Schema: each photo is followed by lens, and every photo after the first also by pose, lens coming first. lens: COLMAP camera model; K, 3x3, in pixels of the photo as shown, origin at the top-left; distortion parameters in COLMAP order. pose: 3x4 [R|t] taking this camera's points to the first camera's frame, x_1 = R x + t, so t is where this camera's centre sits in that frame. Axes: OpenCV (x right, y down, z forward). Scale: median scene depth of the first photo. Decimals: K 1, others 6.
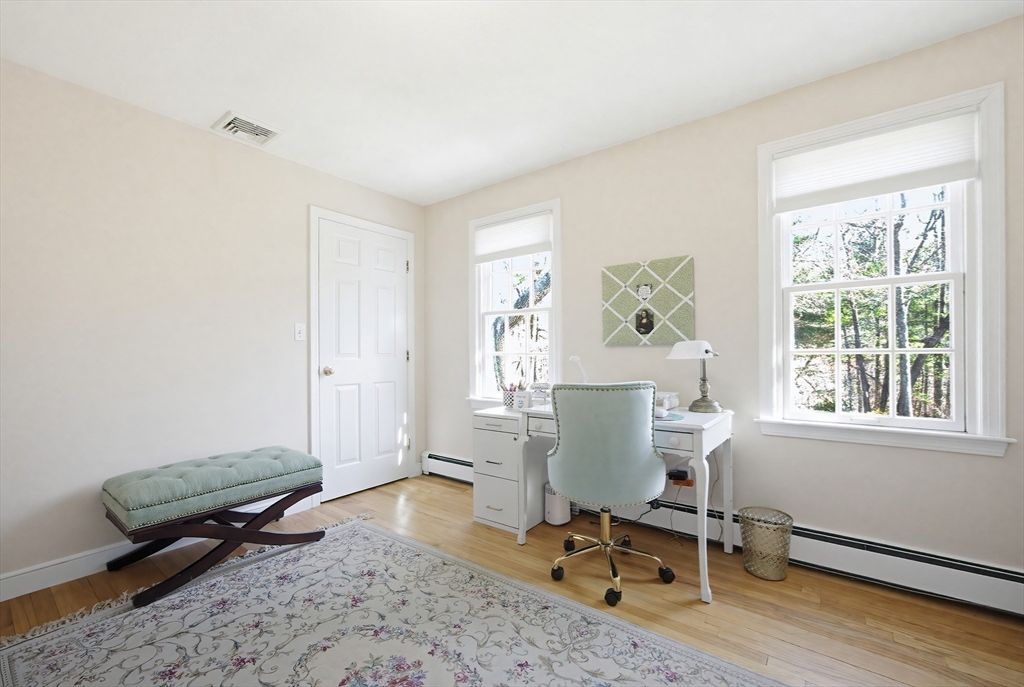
lens RADIAL K [[421.1, 0, 510.8], [0, 421.1, 348.7], [0, 0, 1]] dist [0.000473, 0.000310]
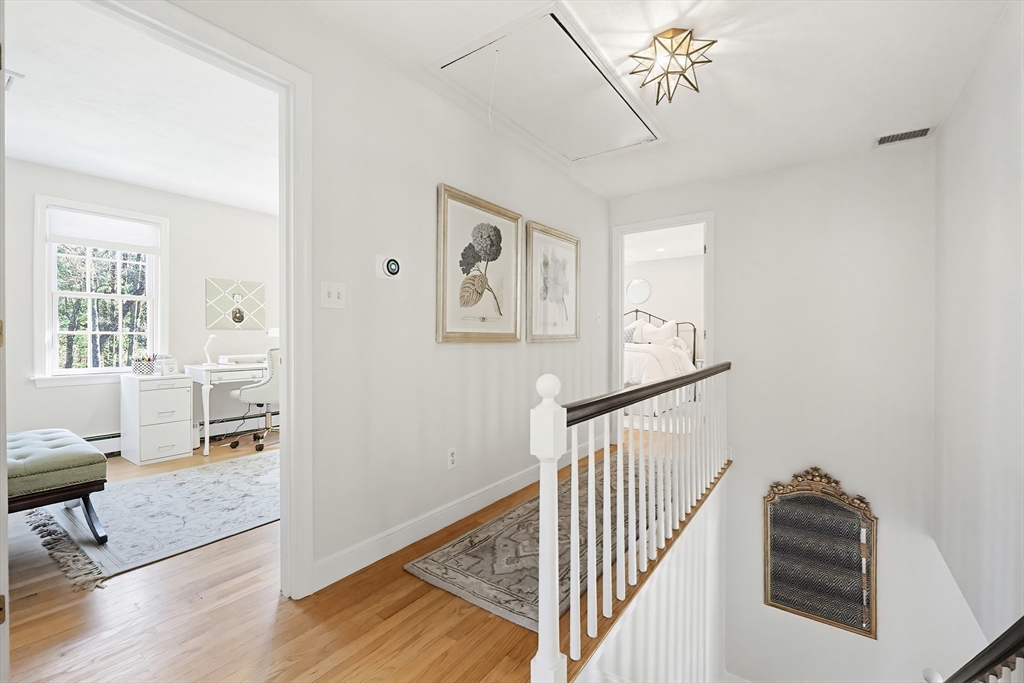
lens RADIAL K [[436.9, 0, 512.0], [0, 436.9, 341.5], [0, 0, 1]] dist [-0.000666, -0.000284]
pose [[-0.022930, -0.006010, 0.999719, -1.879104], [-0.004021, 0.999974, 0.005919, 0.033797], [-0.999729, -0.003884, -0.022954, -0.096156]]
